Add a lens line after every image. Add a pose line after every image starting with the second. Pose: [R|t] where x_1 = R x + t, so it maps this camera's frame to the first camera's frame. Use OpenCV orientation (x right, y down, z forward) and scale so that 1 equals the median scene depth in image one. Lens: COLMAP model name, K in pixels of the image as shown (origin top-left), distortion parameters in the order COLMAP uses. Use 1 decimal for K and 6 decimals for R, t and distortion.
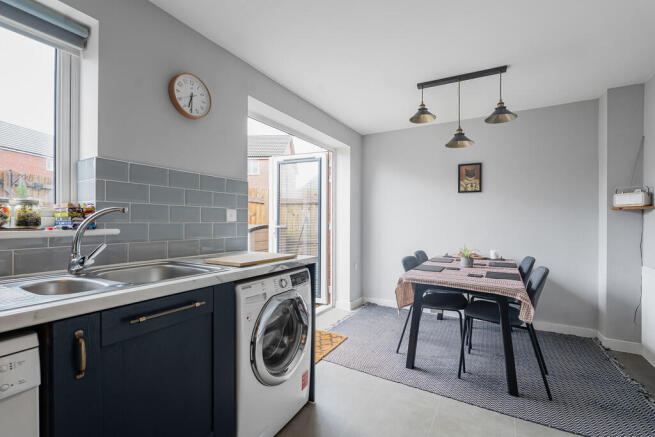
lens RADIAL K [[297.9, 0, 329.3], [0, 297.9, 217.5], [0, 0, 1]] dist [0.002301, 0.001254]
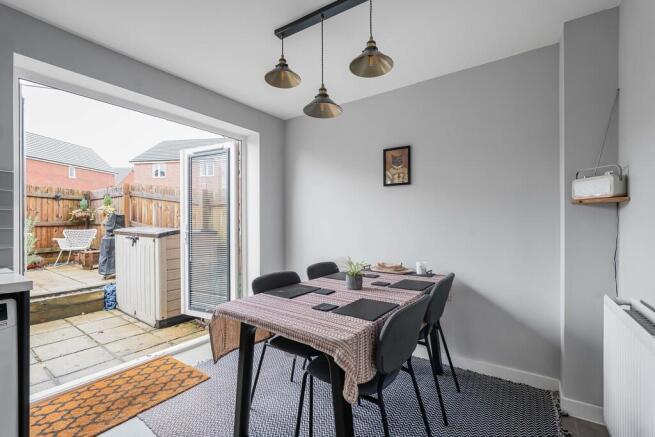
lens RADIAL K [[297.9, 0, 324.2], [0, 297.9, 221.5], [0, 0, 1]] dist [0.002301, 0.001254]
pose [[0.995982, -0.010274, -0.088965, 0.357927], [0.010549, 0.999941, 0.002628, 0.004225], [0.088932, -0.003555, 0.996031, 0.227354]]
